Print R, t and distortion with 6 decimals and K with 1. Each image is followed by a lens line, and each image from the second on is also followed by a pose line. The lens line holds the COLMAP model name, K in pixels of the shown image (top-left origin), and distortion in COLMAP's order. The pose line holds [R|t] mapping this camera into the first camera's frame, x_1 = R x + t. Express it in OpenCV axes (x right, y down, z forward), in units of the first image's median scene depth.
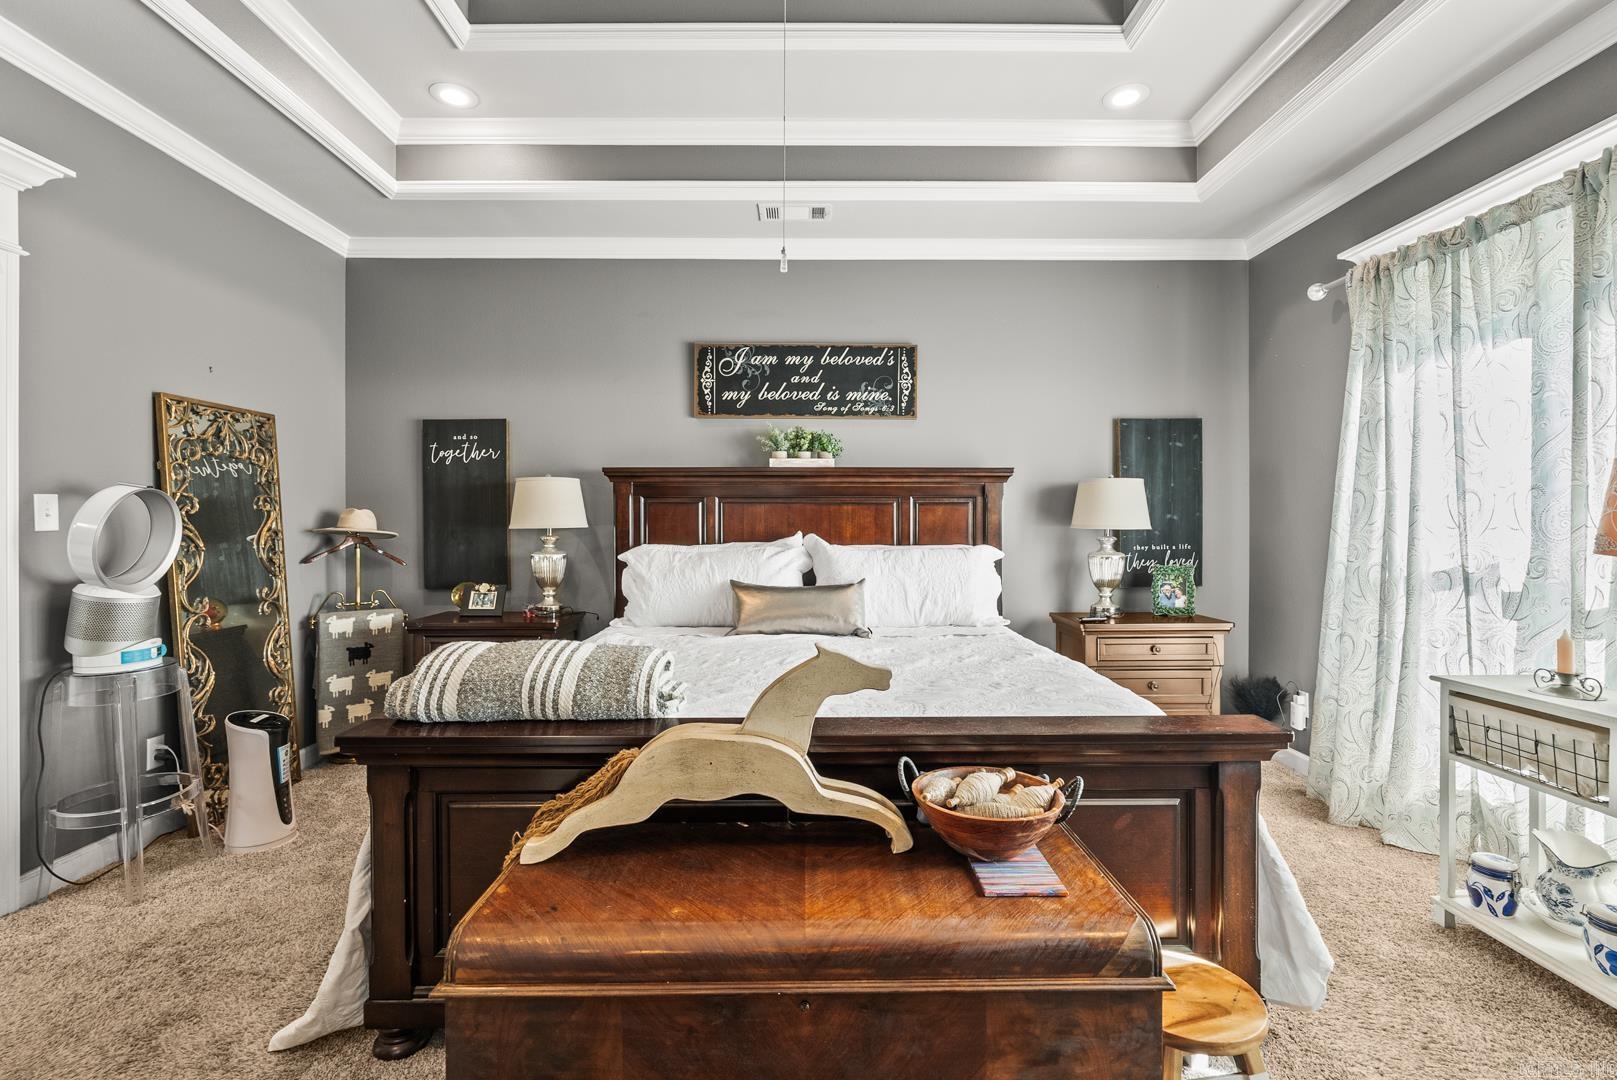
lens RADIAL K [[734.4, 0, 808.1], [0, 734.4, 536.5], [0, 0, 1]] dist [-0.007909, 0.000306]
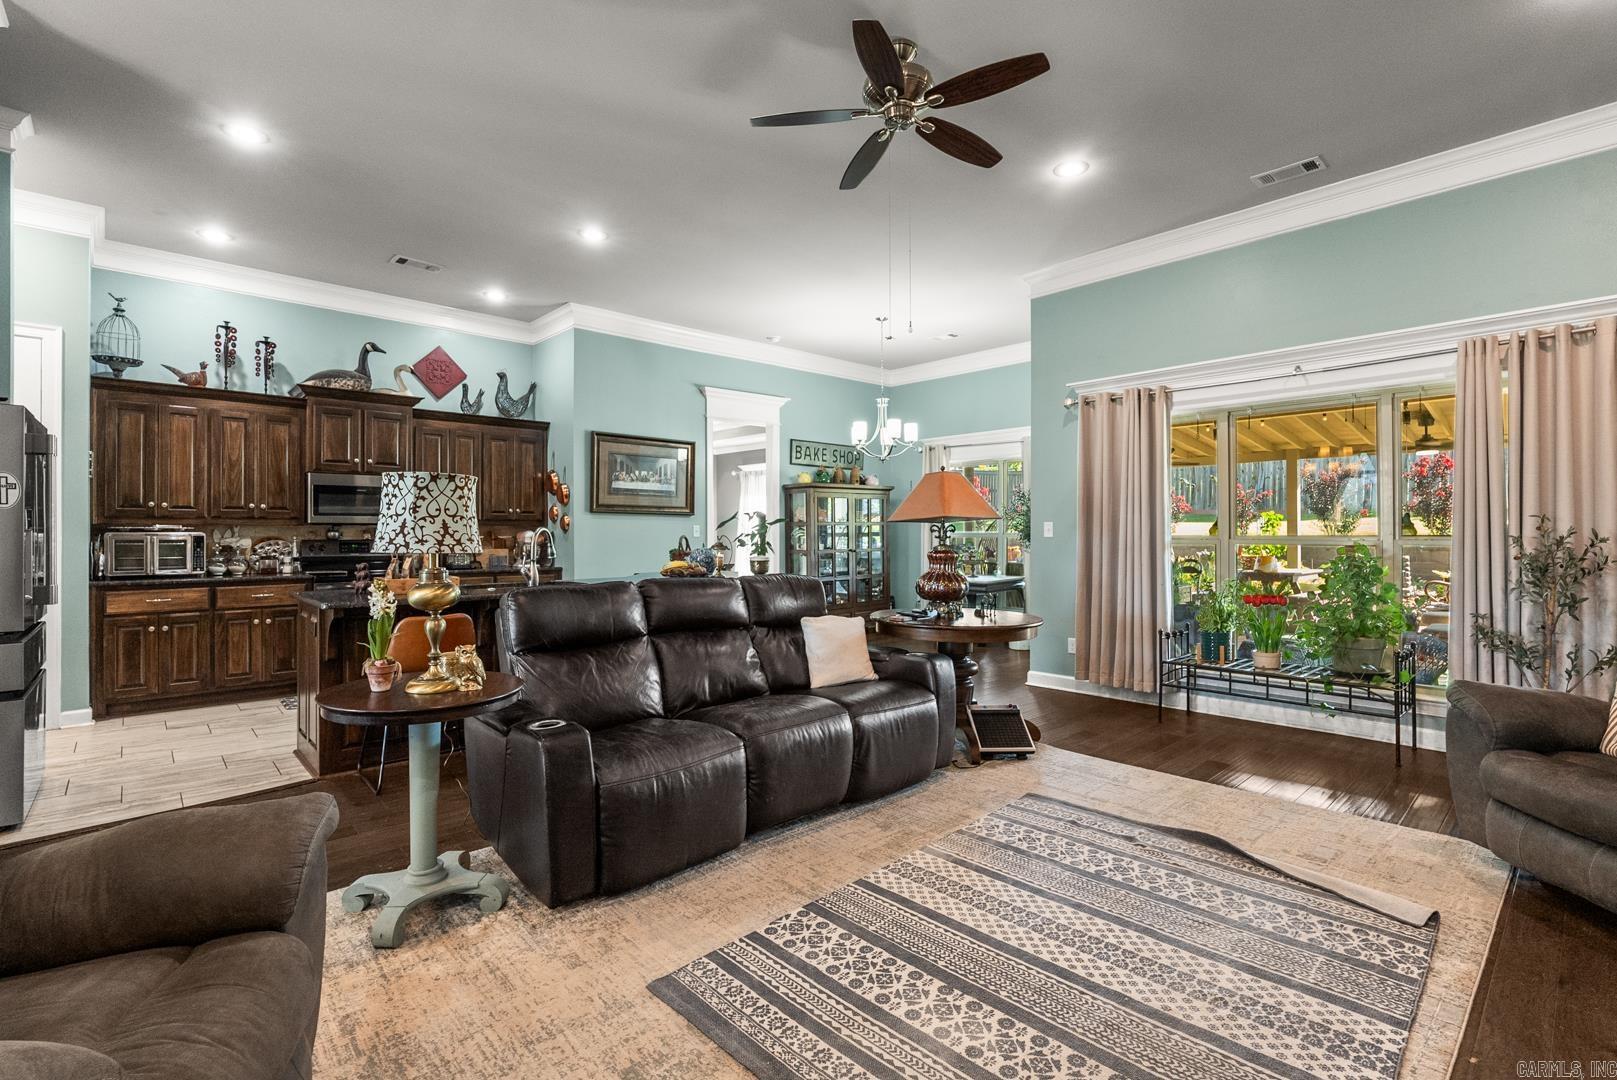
lens RADIAL K [[734.4, 0, 815.1], [0, 734.4, 531.4], [0, 0, 1]] dist [-0.007909, 0.000306]
pose [[0.730530, 0.001700, 0.682878, -1.815748], [0.007524, 0.999916, -0.010539, 0.028091], [-0.682839, 0.012837, 0.730456, -2.356188]]
